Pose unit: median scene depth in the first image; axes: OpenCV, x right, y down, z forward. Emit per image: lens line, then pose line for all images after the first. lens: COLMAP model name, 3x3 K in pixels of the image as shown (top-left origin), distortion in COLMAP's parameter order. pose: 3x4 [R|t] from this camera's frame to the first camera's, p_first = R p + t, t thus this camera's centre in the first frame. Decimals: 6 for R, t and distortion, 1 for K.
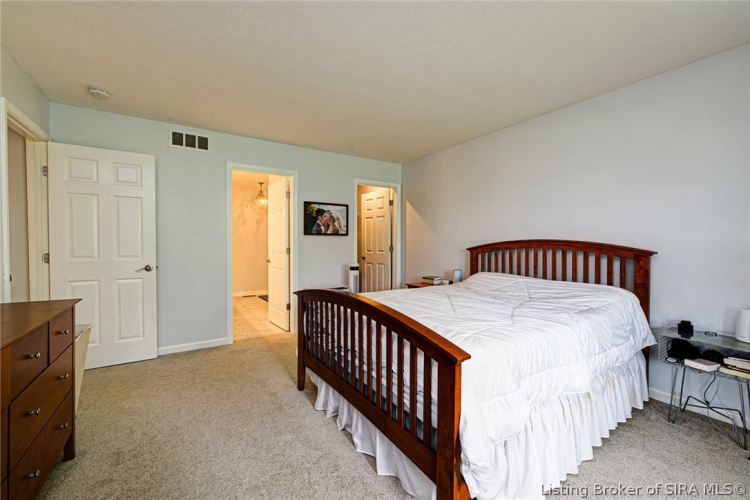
lens RADIAL K [[315.8, 0, 375.0], [0, 315.8, 250.0], [0, 0, 1]] dist [-0.000115, -0.000050]
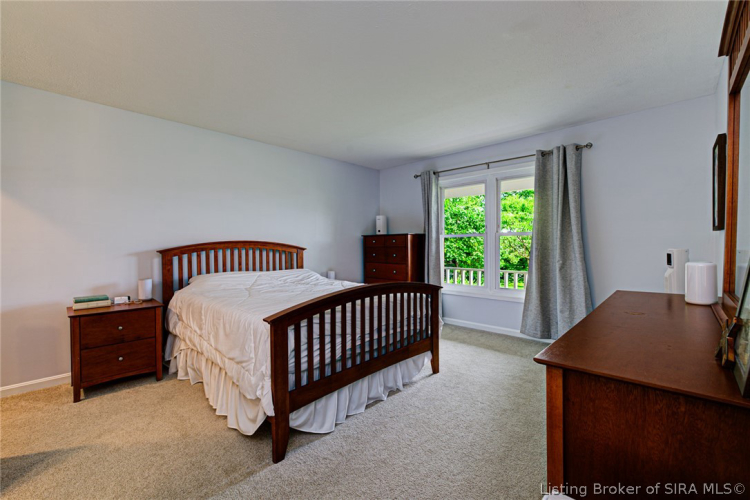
lens RADIAL K [[321.3, 0, 375.0], [0, 321.3, 250.0], [0, 0, 1]] dist [-0.000181, -0.000014]
pose [[-0.238662, -0.016801, 0.970957, -0.787959], [0.024183, 0.999437, 0.023238, -0.012731], [-0.970801, 0.029026, -0.238122, 0.792757]]
